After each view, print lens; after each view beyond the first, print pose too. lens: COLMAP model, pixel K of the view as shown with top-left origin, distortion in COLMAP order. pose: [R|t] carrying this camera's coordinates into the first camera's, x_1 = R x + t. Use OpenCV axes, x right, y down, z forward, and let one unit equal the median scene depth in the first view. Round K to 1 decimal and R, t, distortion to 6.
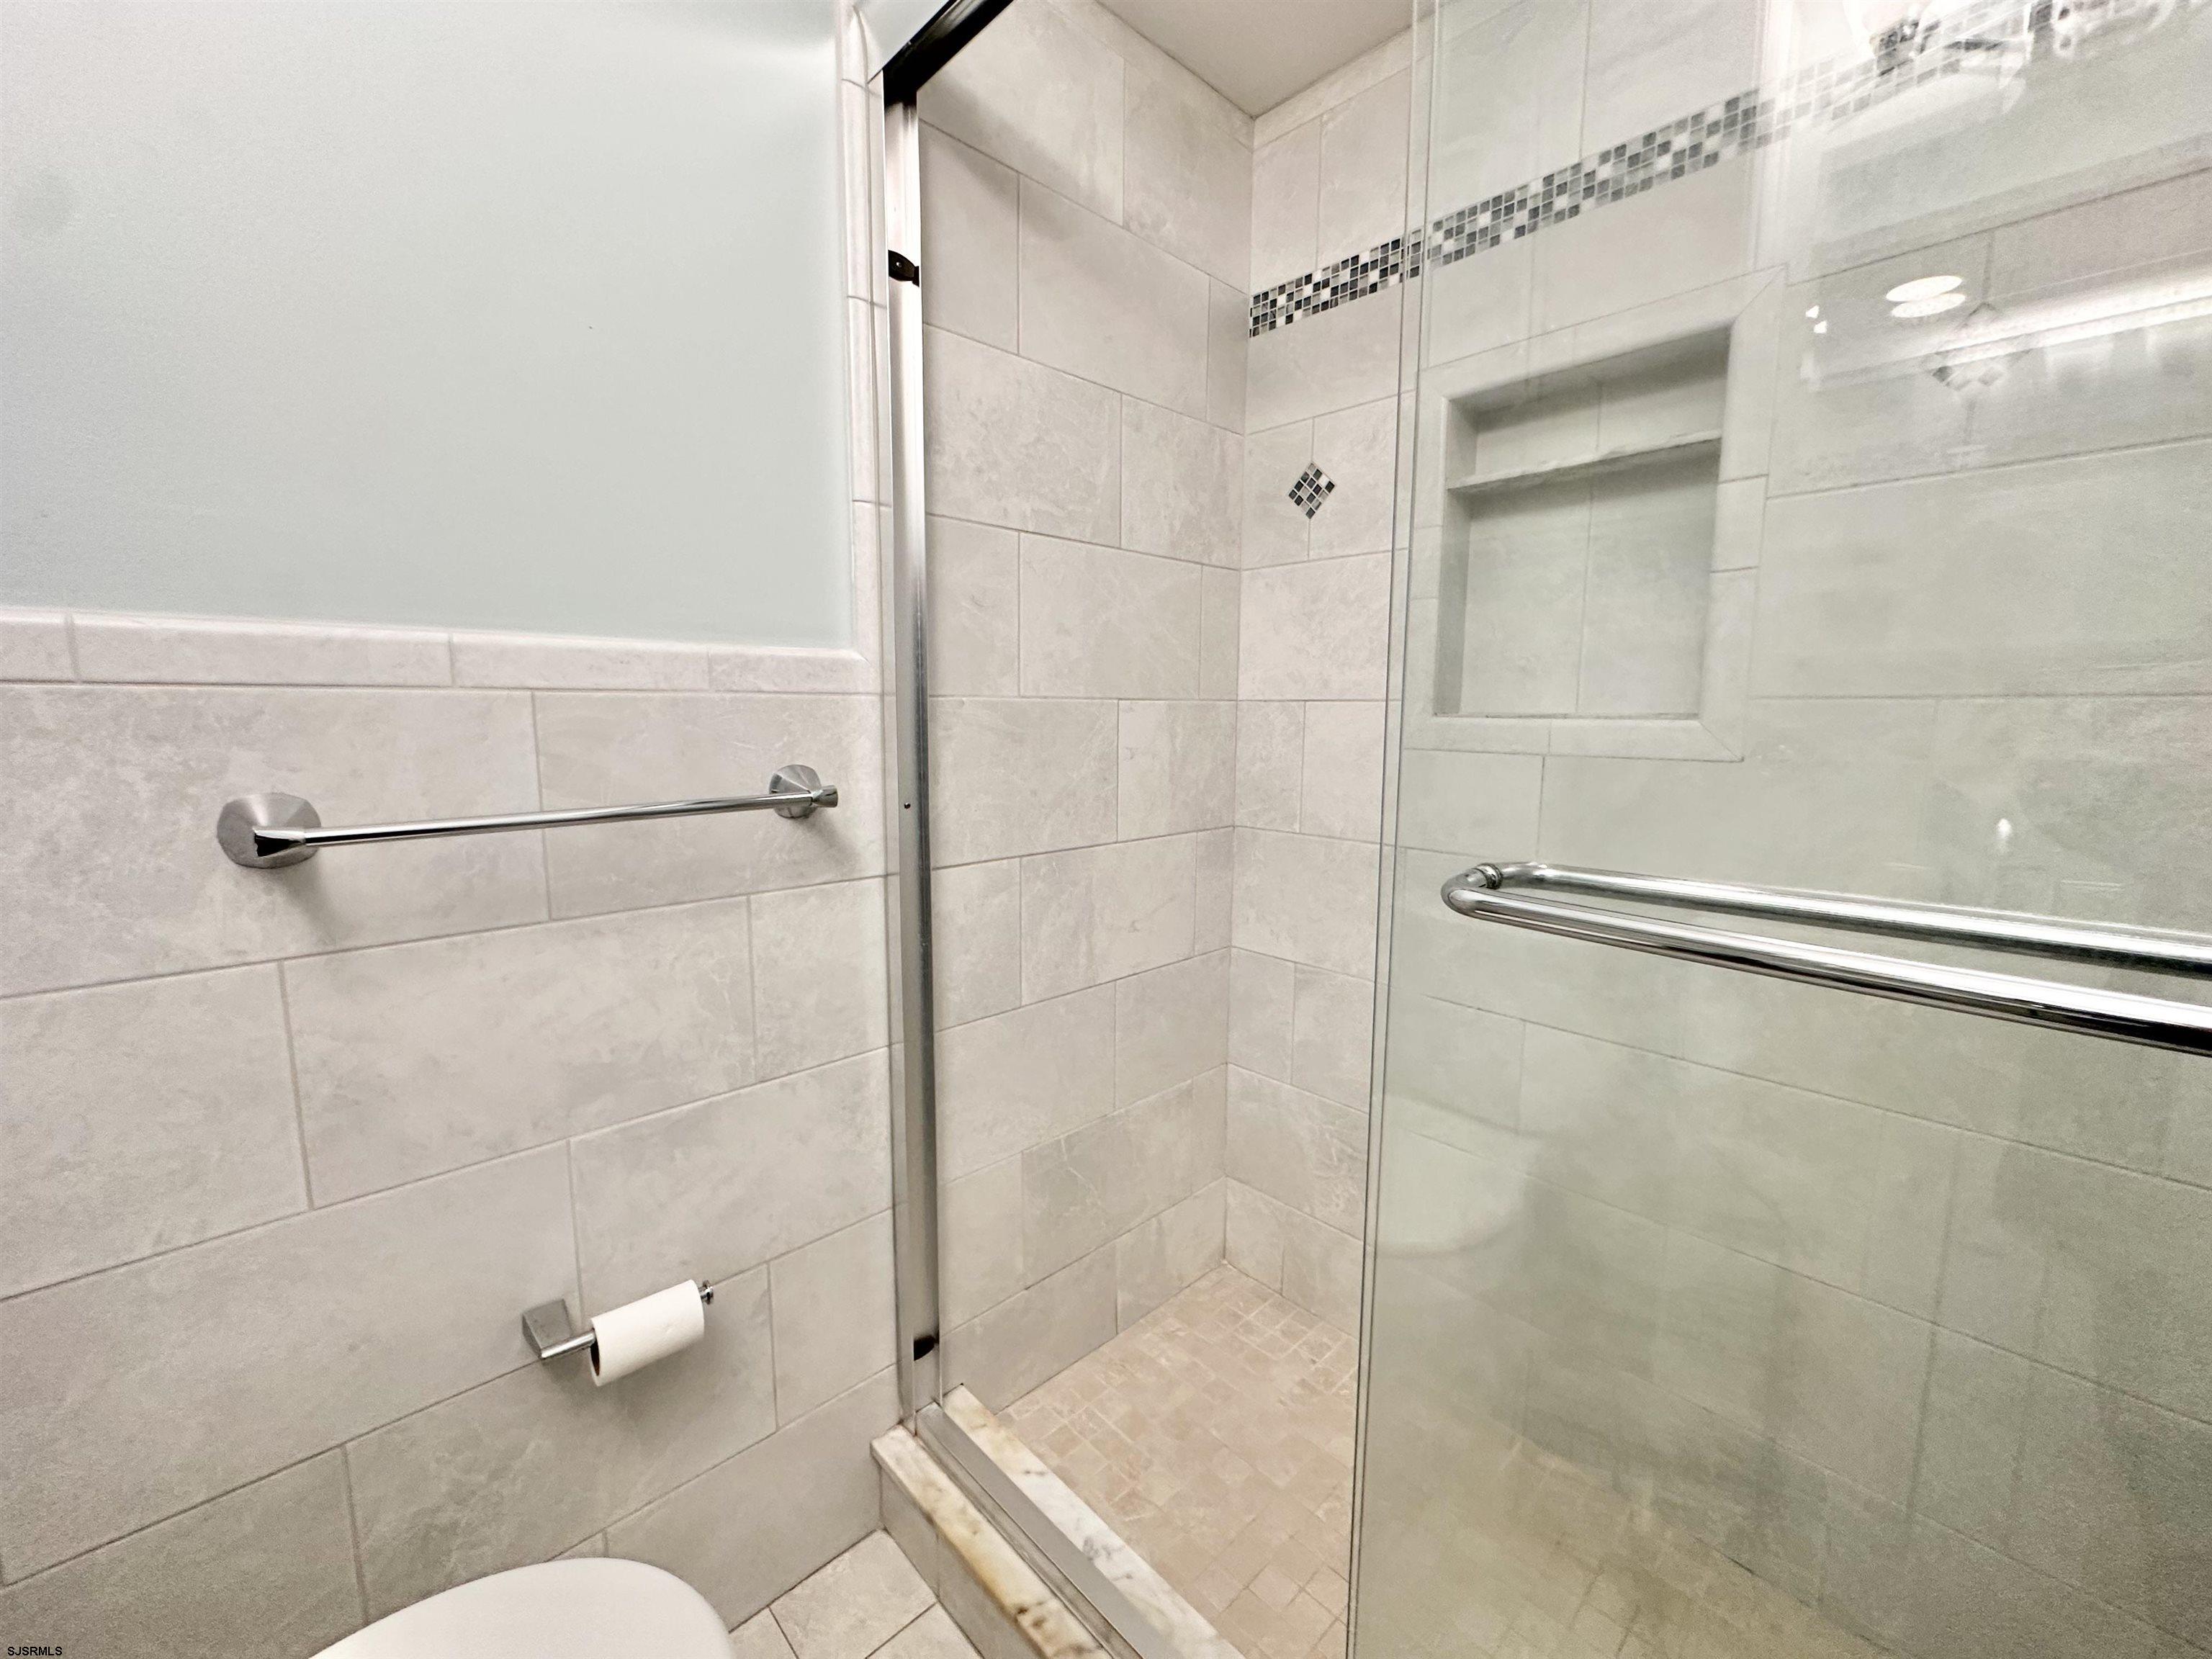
lens RADIAL K [[885.1, 0, 1112.7], [0, 885.1, 830.5], [0, 0, 1]] dist [-0.003429, -0.000756]
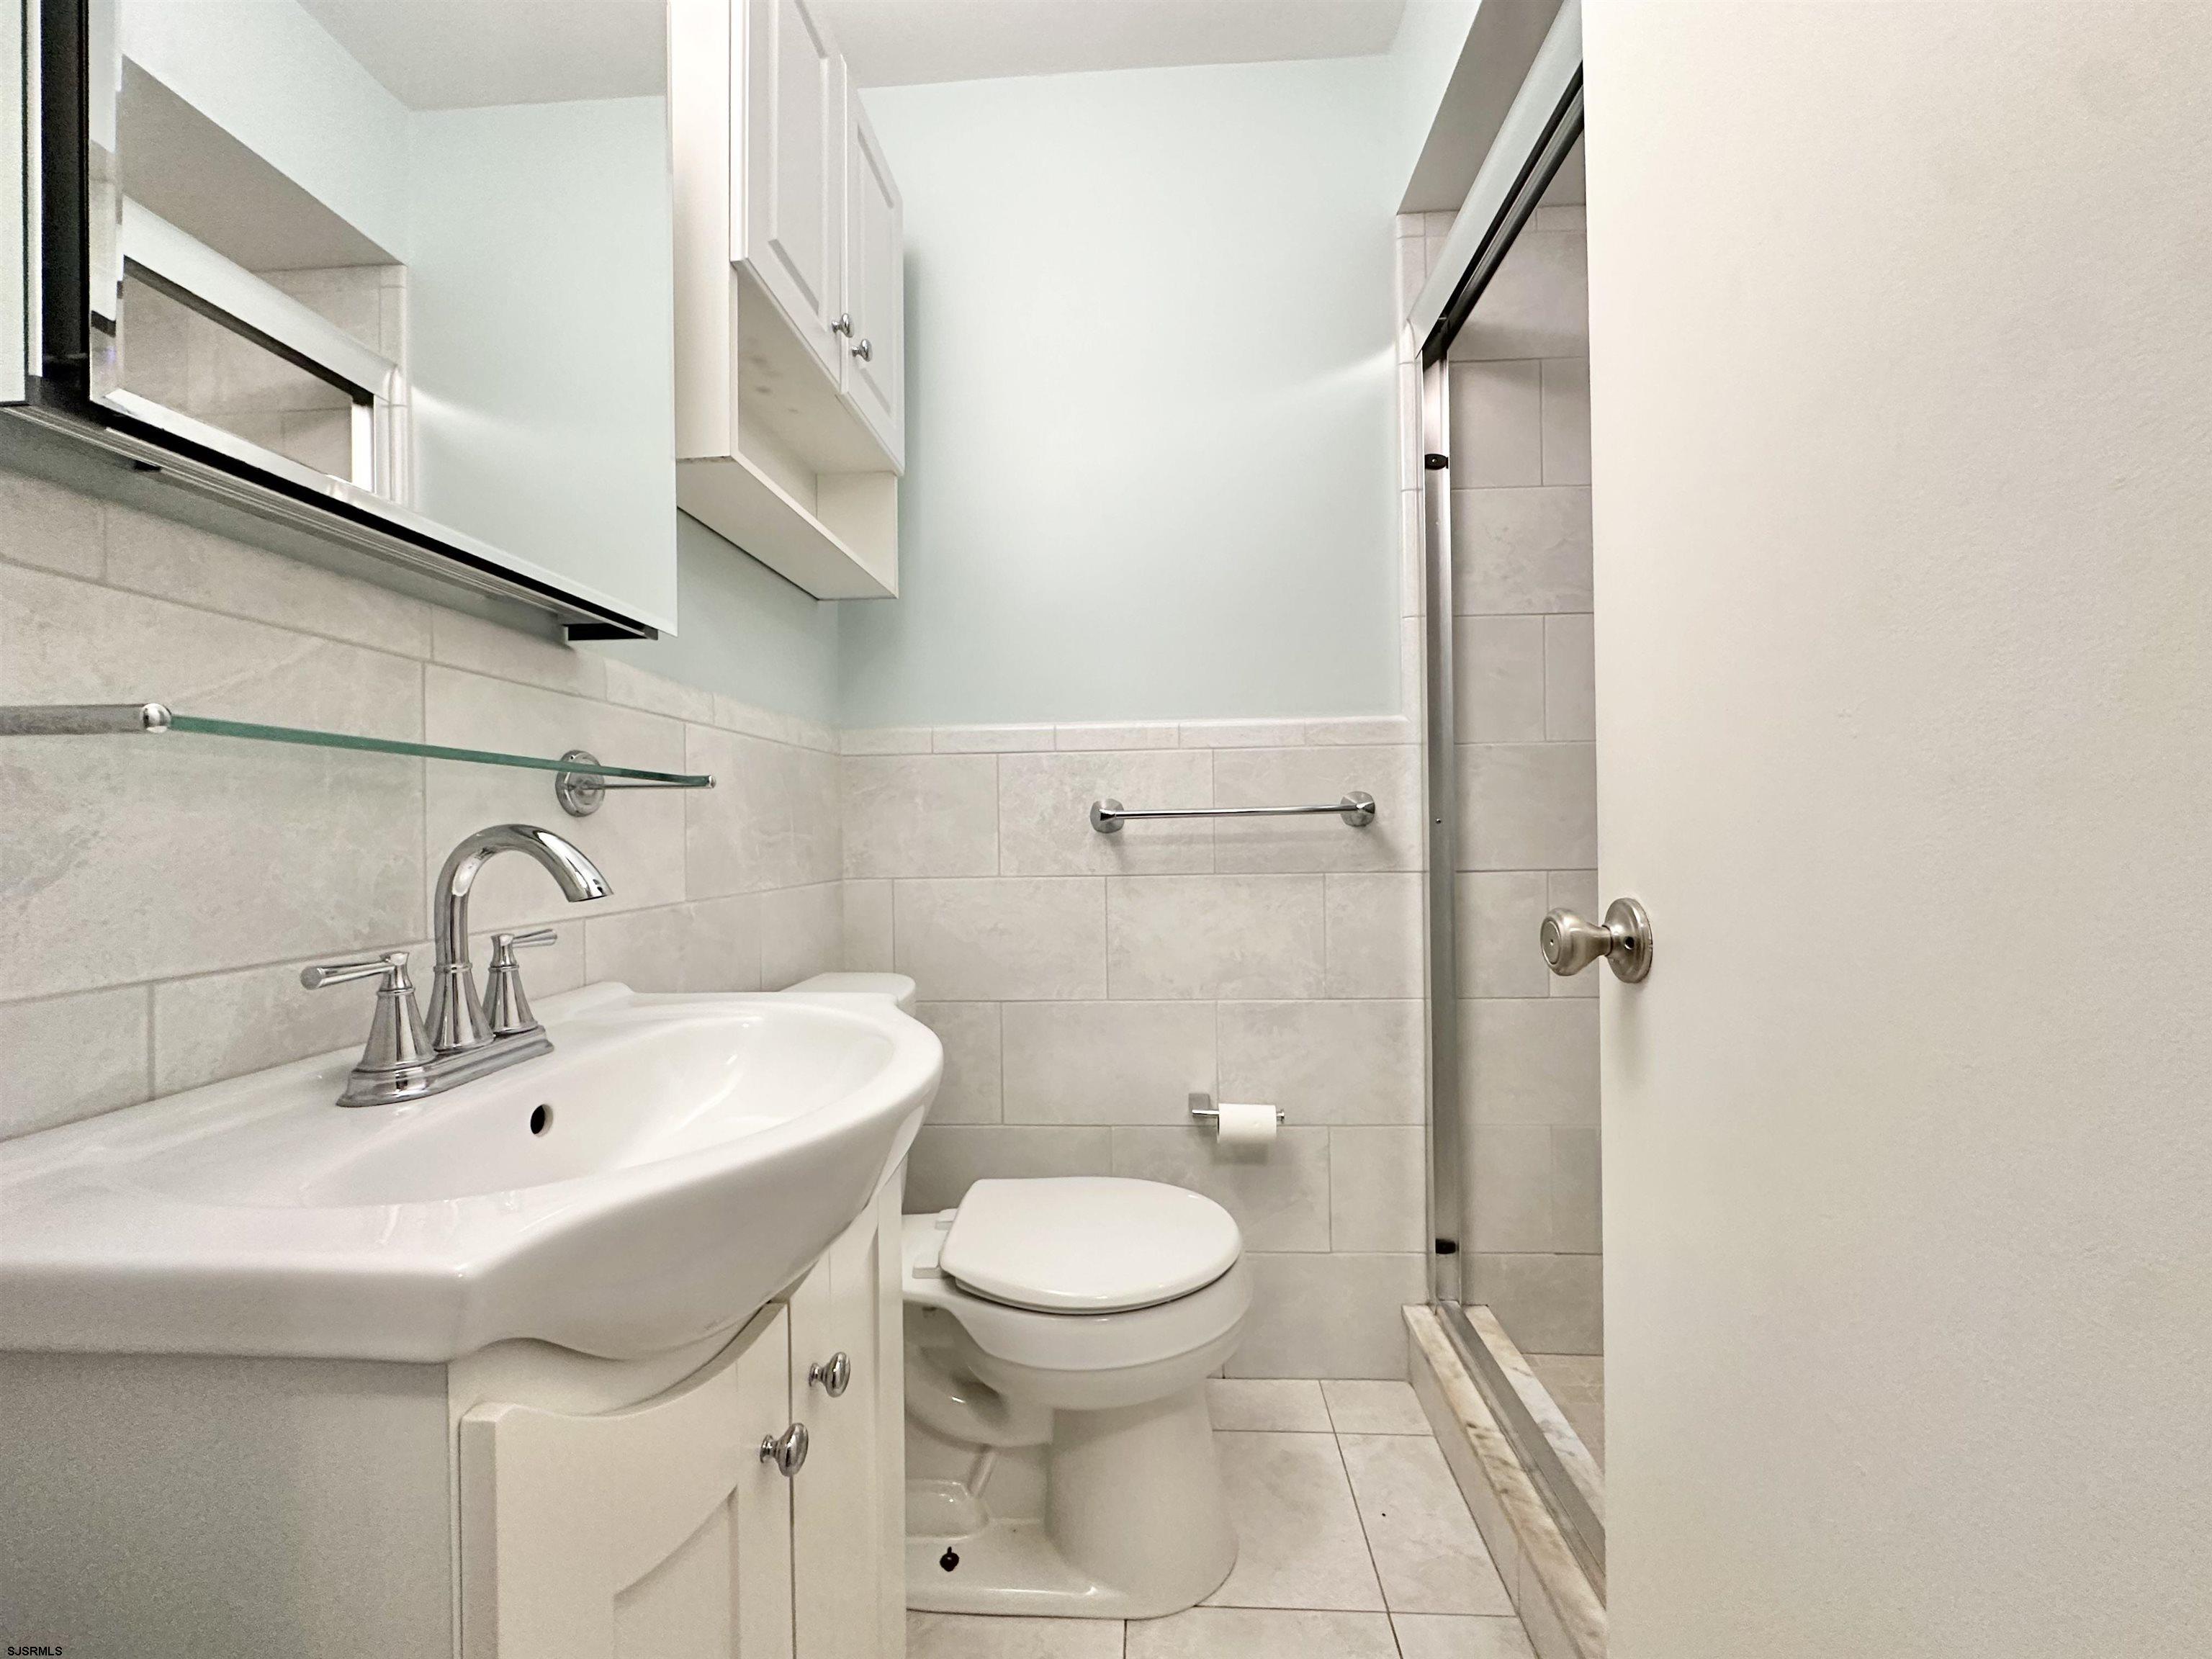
lens RADIAL K [[885.1, 0, 1106.8], [0, 885.1, 832.3], [0, 0, 1]] dist [-0.003429, -0.000756]
pose [[0.685638, -0.017412, -0.727735, 0.641342], [-0.078803, 0.992063, -0.097980, 0.252934], [0.723665, 0.124527, 0.678824, -0.488617]]
